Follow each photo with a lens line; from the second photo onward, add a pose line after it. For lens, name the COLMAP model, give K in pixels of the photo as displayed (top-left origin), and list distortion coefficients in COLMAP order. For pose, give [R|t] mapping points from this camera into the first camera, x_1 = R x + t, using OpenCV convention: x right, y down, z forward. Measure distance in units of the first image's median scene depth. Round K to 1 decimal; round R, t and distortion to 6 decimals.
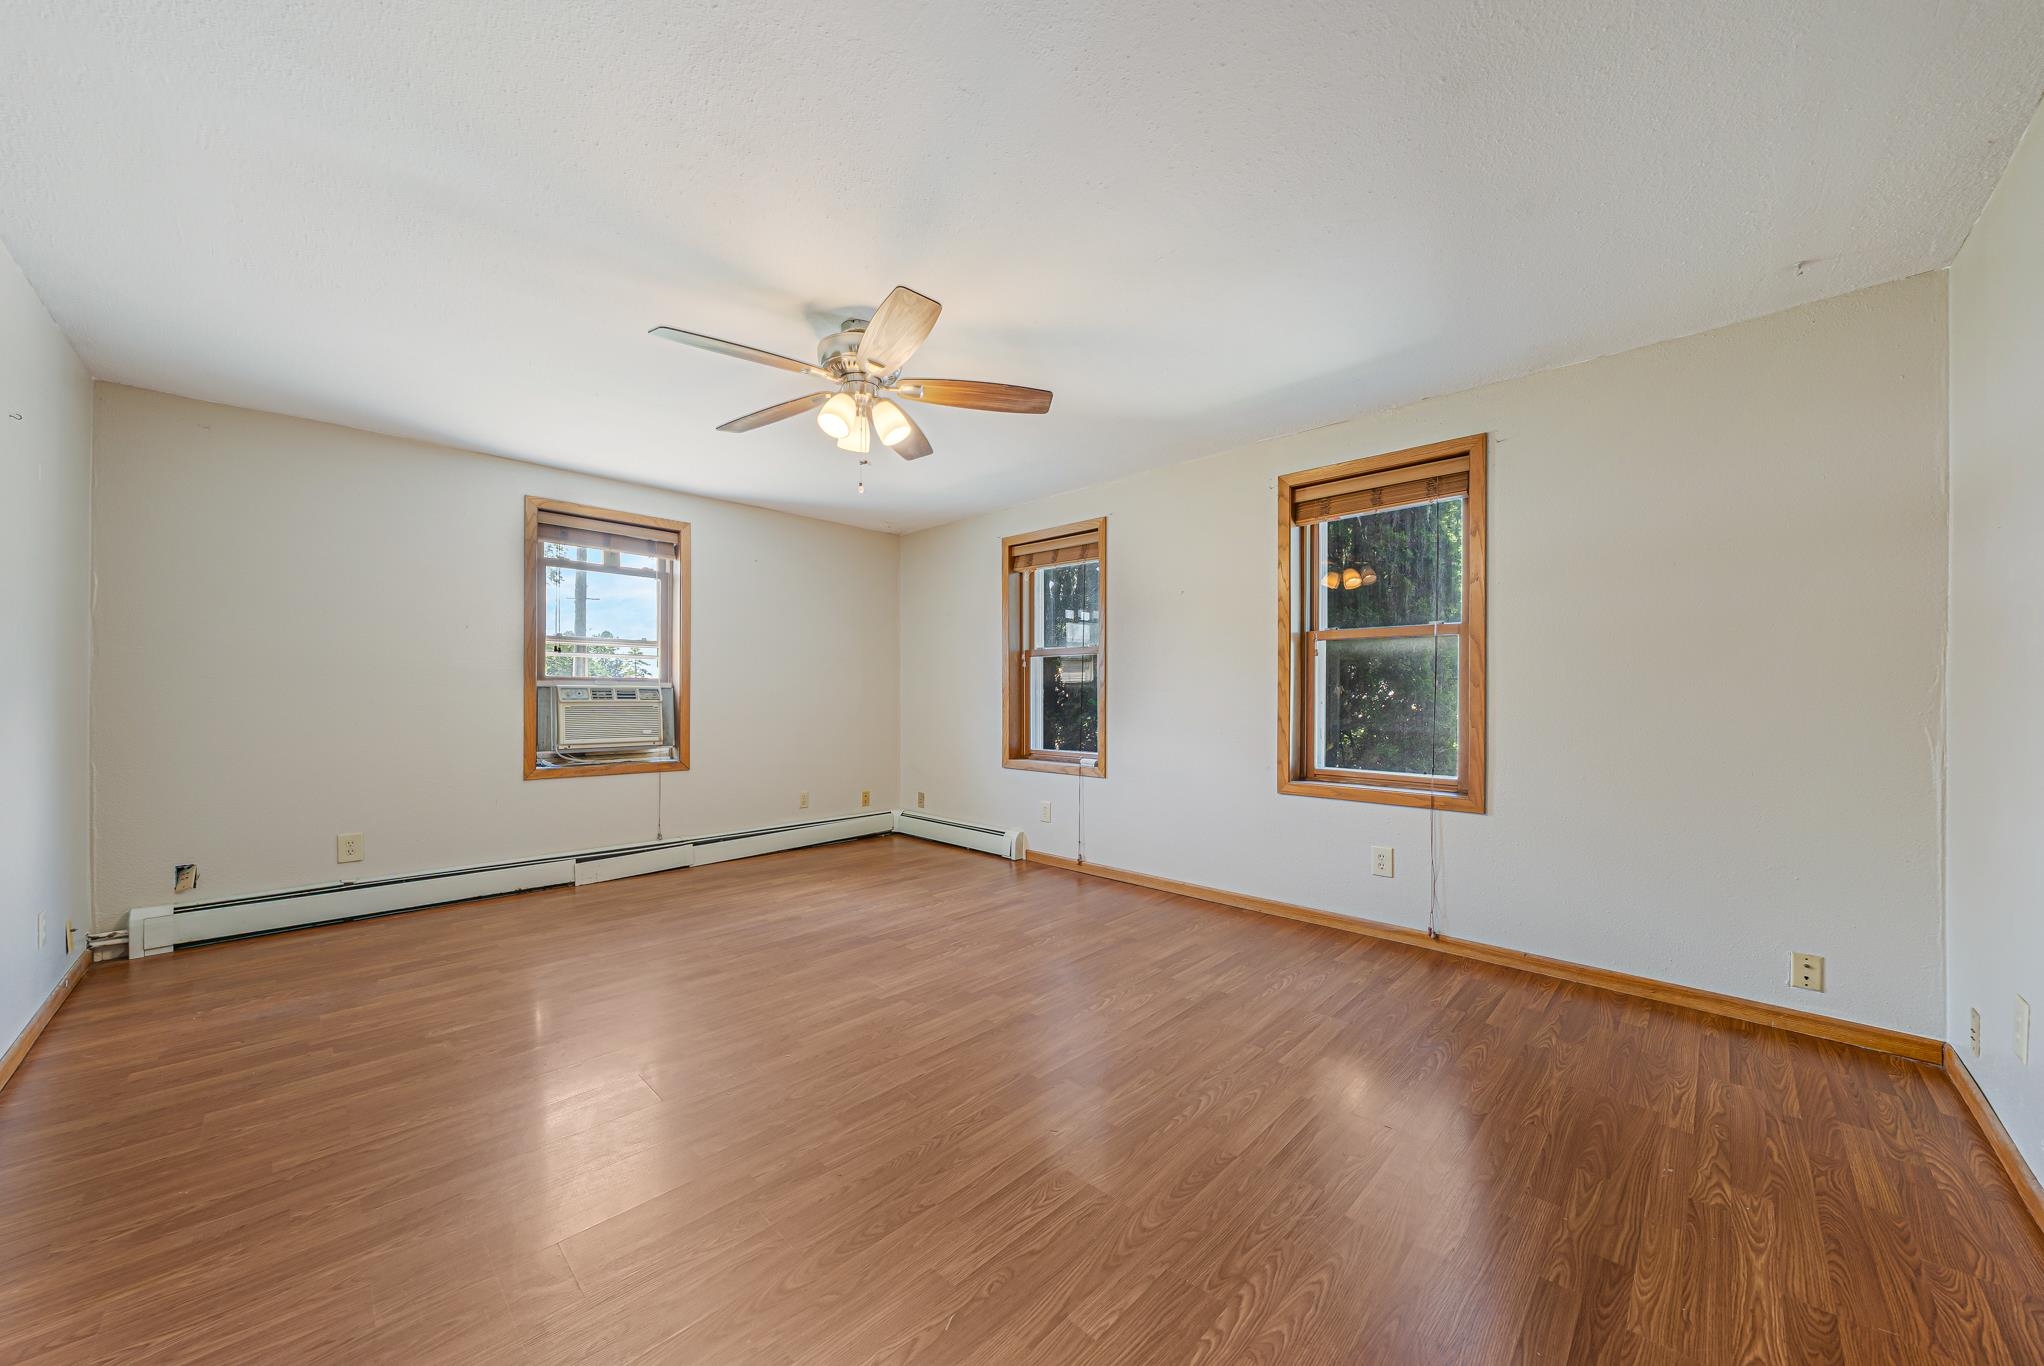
lens RADIAL K [[716.8, 0, 1018.2], [0, 716.8, 694.6], [0, 0, 1]] dist [-0.004672, -0.000308]
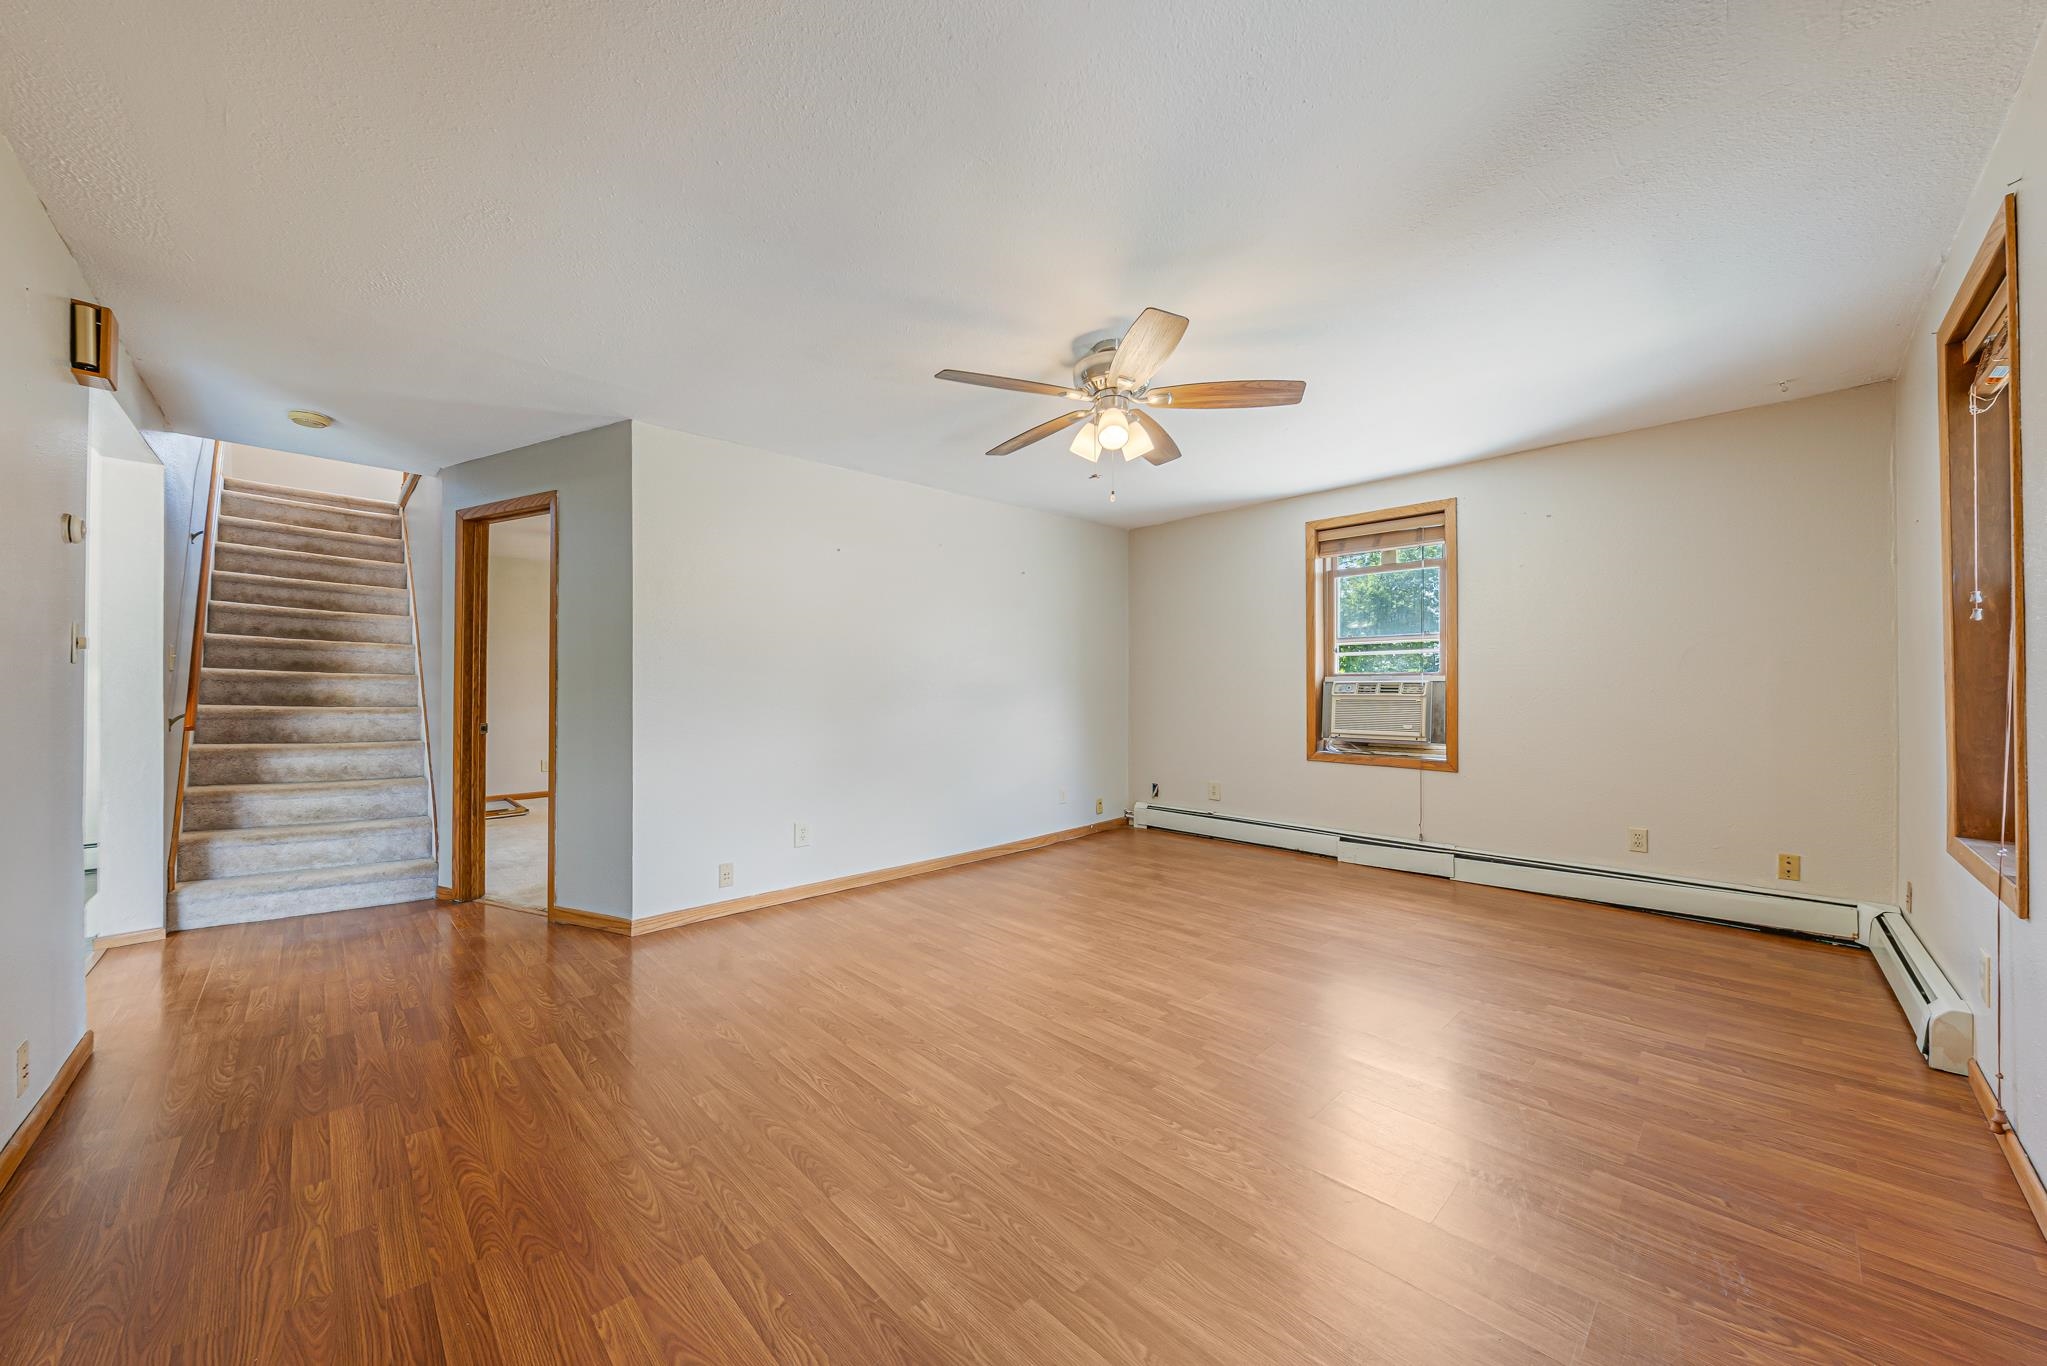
lens RADIAL K [[717.8, 0, 1018.7], [0, 717.8, 686.1], [0, 0, 1]] dist [-0.004672, -0.000308]
pose [[-0.013074, -0.004424, -0.999905, 0.509841], [0.003586, 0.999984, -0.004471, -0.001203], [0.999908, -0.003645, -0.013058, 0.525507]]
